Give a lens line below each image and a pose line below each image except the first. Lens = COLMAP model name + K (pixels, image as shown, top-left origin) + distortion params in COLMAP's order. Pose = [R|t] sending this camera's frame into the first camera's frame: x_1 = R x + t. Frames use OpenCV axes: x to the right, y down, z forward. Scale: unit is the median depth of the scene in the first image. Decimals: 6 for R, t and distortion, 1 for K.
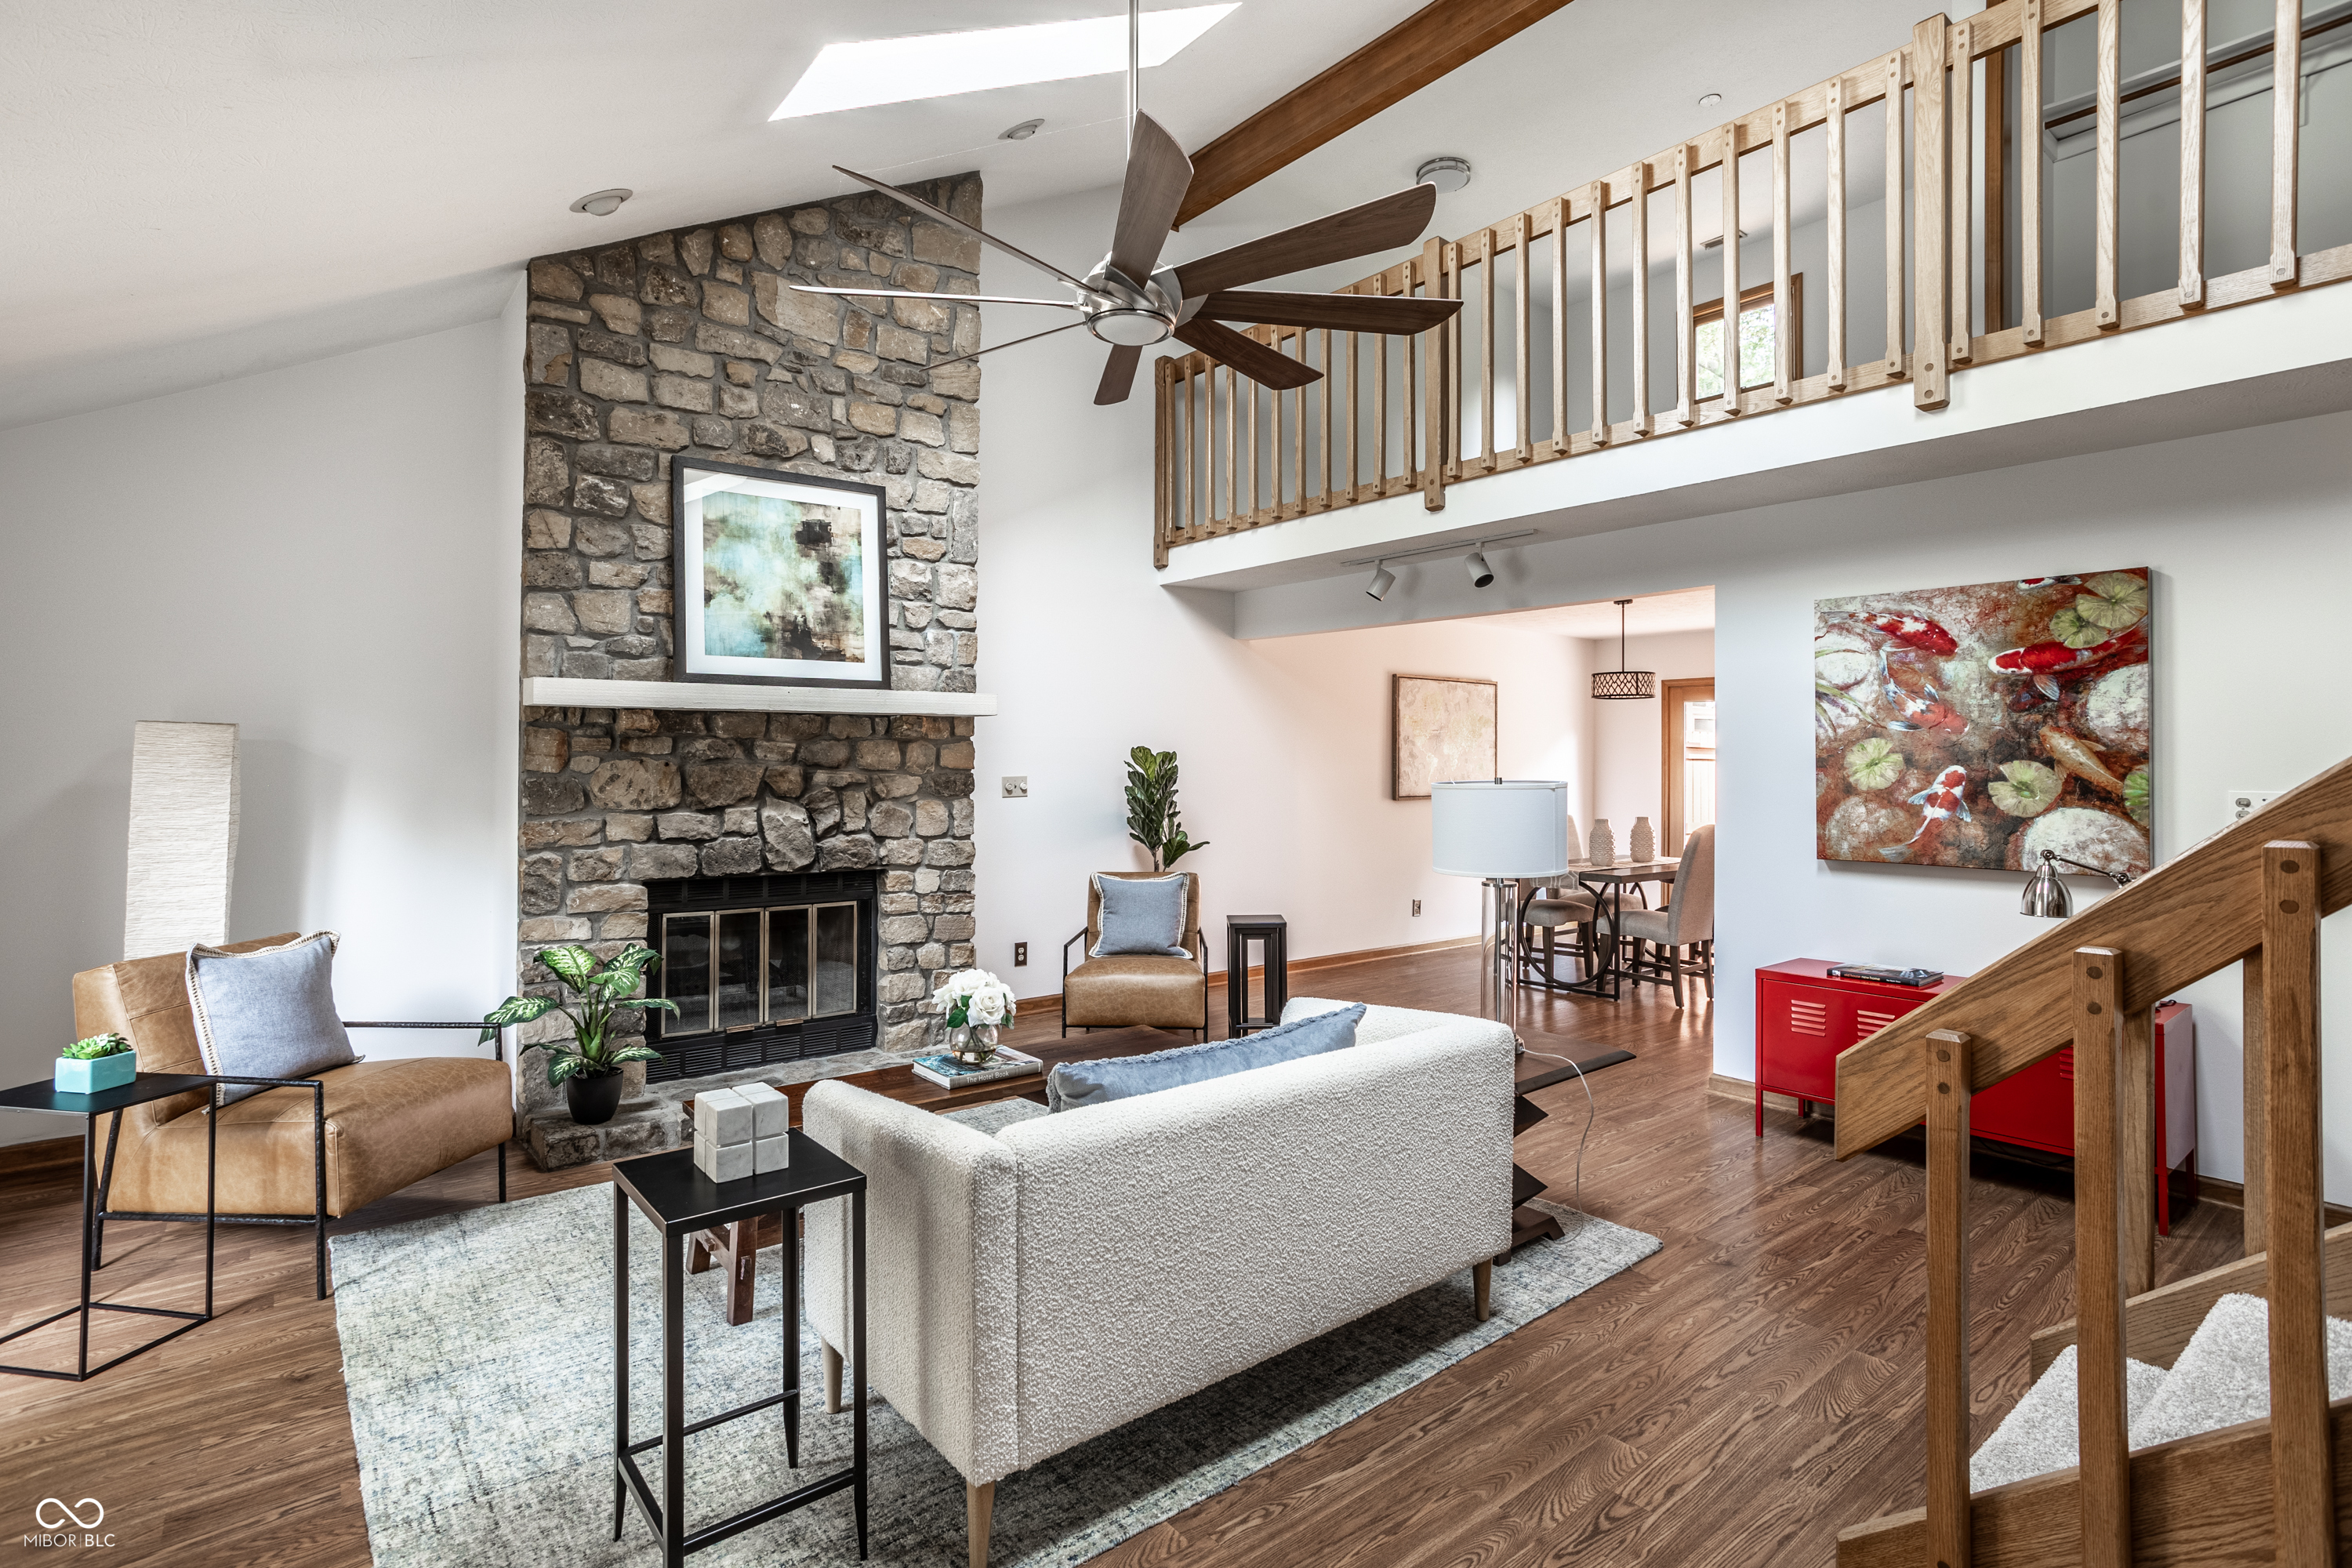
lens RADIAL K [[1135.8, 0, 1164.4], [0, 1135.8, 748.6], [0, 0, 1]] dist [-0.057684, 0.040328]
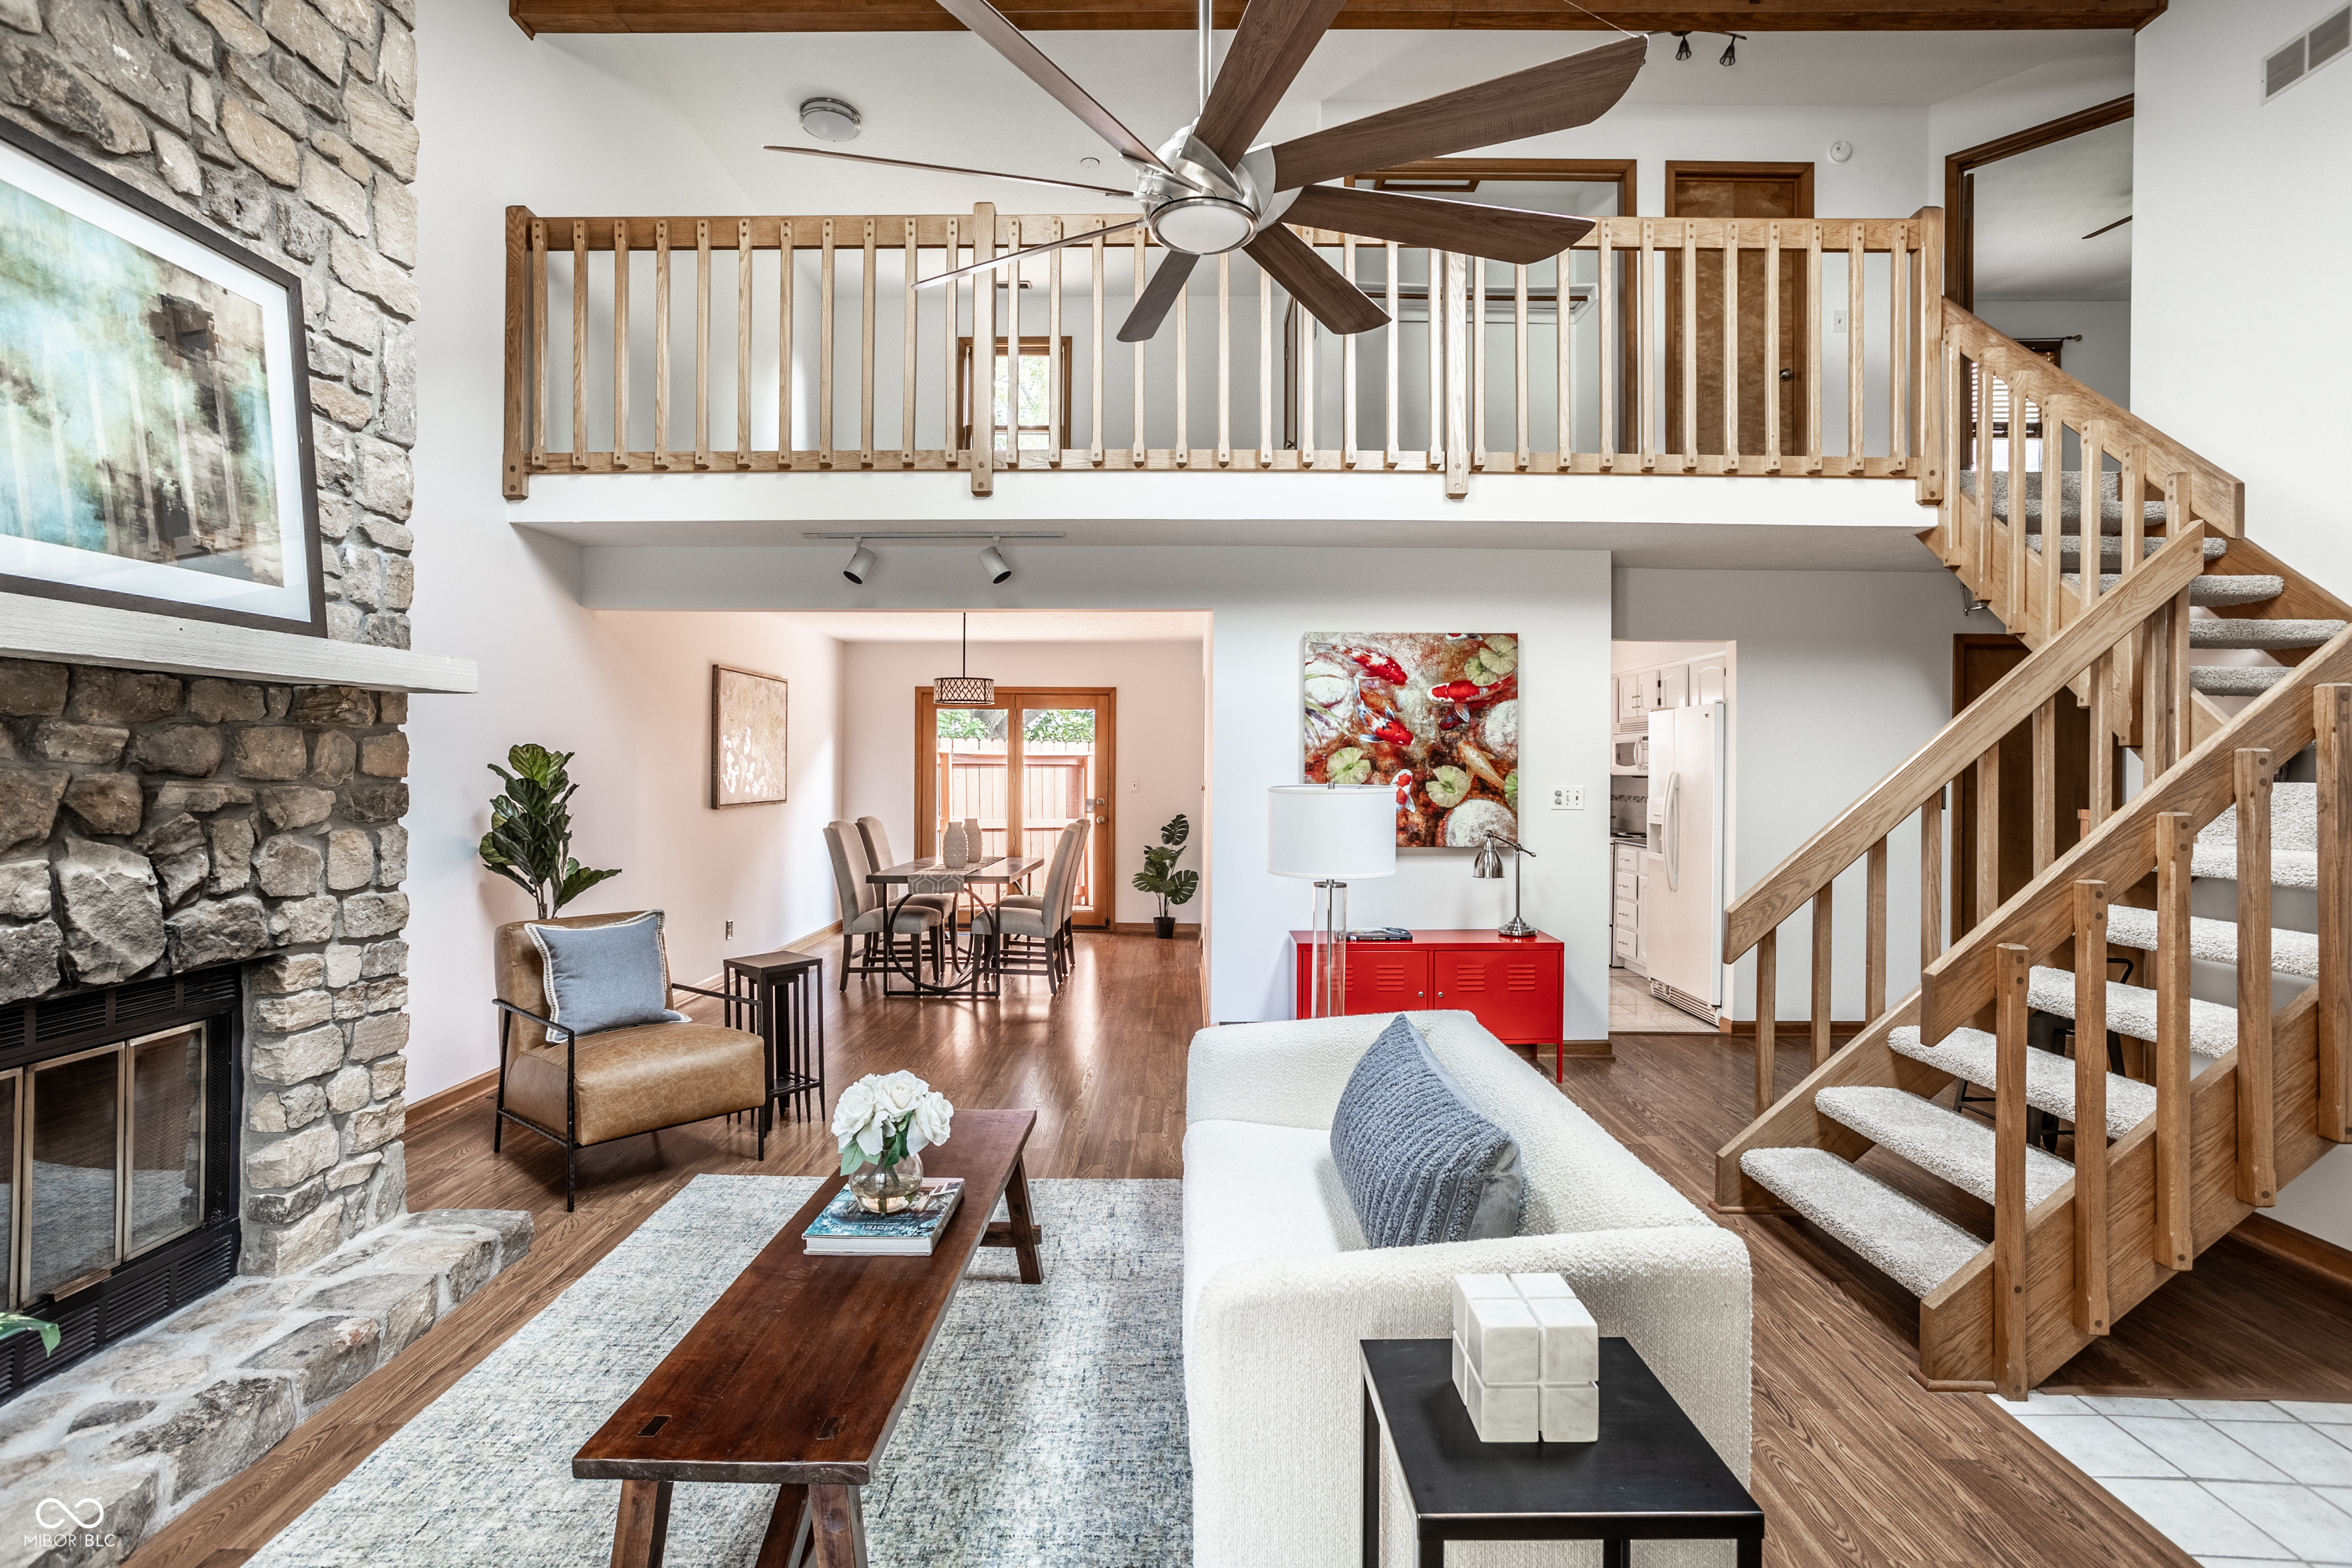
lens RADIAL K [[1123.4, 0, 1176.4], [0, 1123.4, 766.7], [0, 0, 1]] dist [-0.054354, 0.037809]
pose [[0.635361, 0.000294, 0.772216, -0.406936], [-0.010634, 0.999908, 0.008368, 0.003133], [-0.772142, -0.013528, 0.635306, 0.316836]]
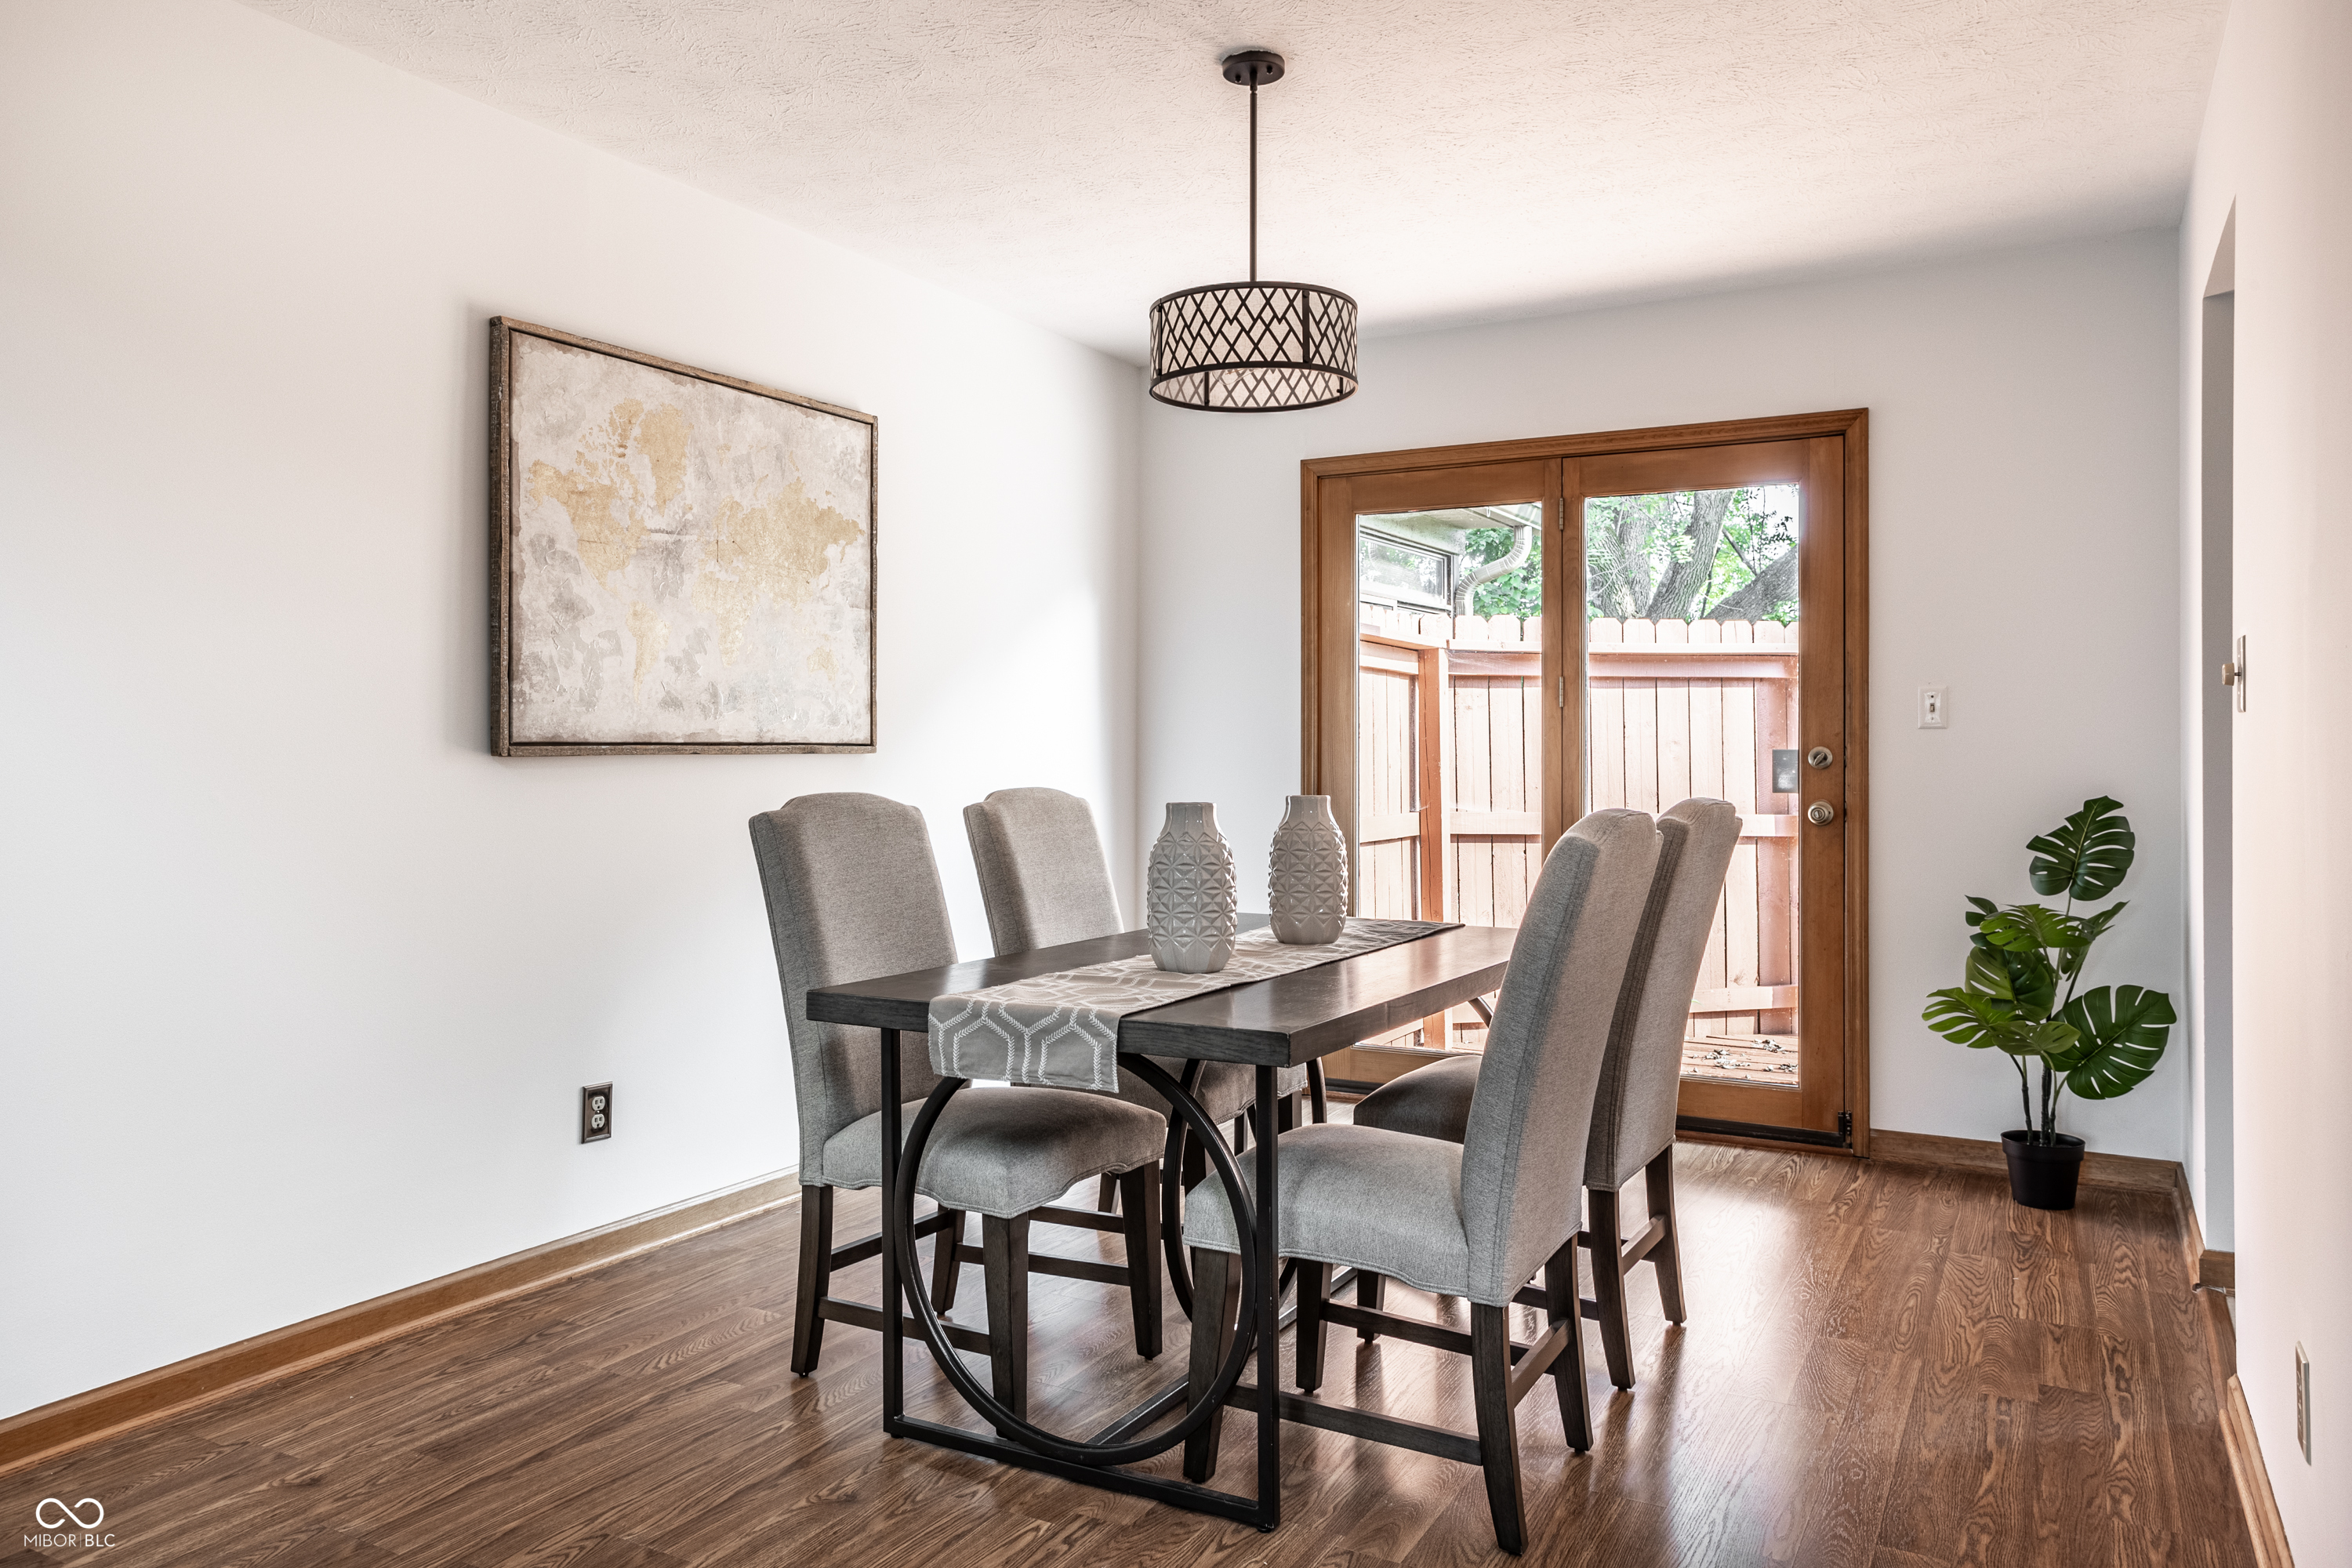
lens RADIAL K [[1666.9, 0, 1167.0], [0, 1666.9, 746.8], [0, 0, 1]] dist [-0.018304, 0.034105]
pose [[0.923202, -0.006548, 0.384259, 0.345523], [0.003105, 0.999949, 0.009579, 0.068357], [-0.384302, -0.007650, 0.923176, 0.956518]]
